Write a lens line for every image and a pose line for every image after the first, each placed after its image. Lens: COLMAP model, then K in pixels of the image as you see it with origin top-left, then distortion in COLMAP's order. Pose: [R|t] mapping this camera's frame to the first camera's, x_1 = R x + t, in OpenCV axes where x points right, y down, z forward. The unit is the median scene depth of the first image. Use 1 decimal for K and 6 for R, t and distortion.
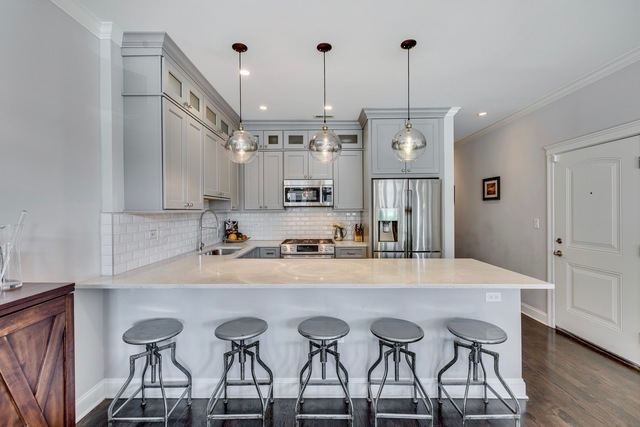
lens RADIAL K [[286.5, 0, 318.4], [0, 286.5, 211.4], [0, 0, 1]] dist [0.003439, -0.000183]
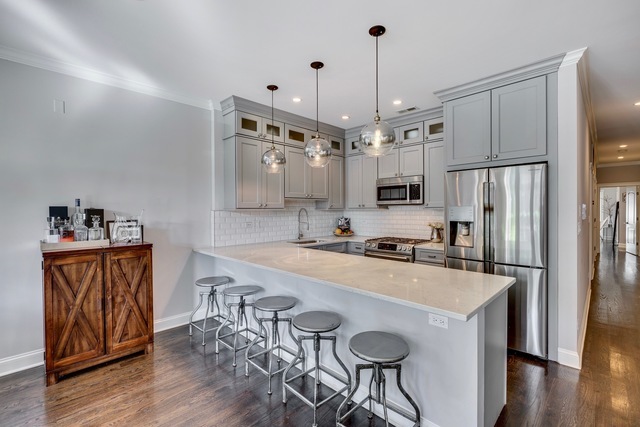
lens RADIAL K [[286.5, 0, 319.3], [0, 286.5, 212.8], [0, 0, 1]] dist [0.003439, -0.000183]
pose [[0.712960, 0.010234, -0.701130, 0.512477], [-0.001465, 0.999913, 0.013105, -0.002254], [0.701203, -0.008316, 0.712913, 0.123095]]
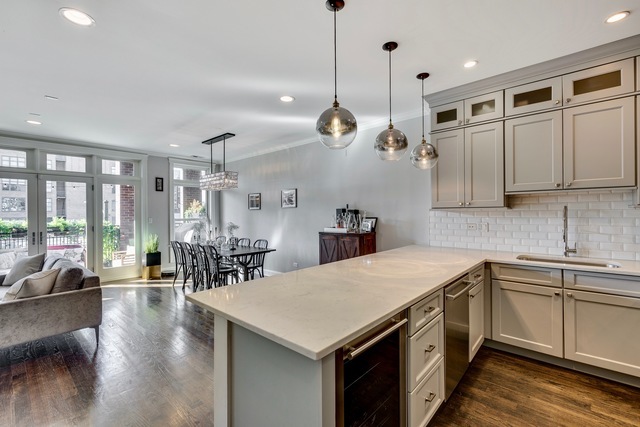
lens RADIAL K [[286.5, 0, 320.6], [0, 286.5, 213.2], [0, 0, 1]] dist [0.003439, -0.000183]
pose [[-0.667397, 0.010614, -0.744627, 0.584795], [0.009466, 0.999939, 0.005769, 0.003789], [0.744642, -0.003198, -0.667456, 0.936975]]
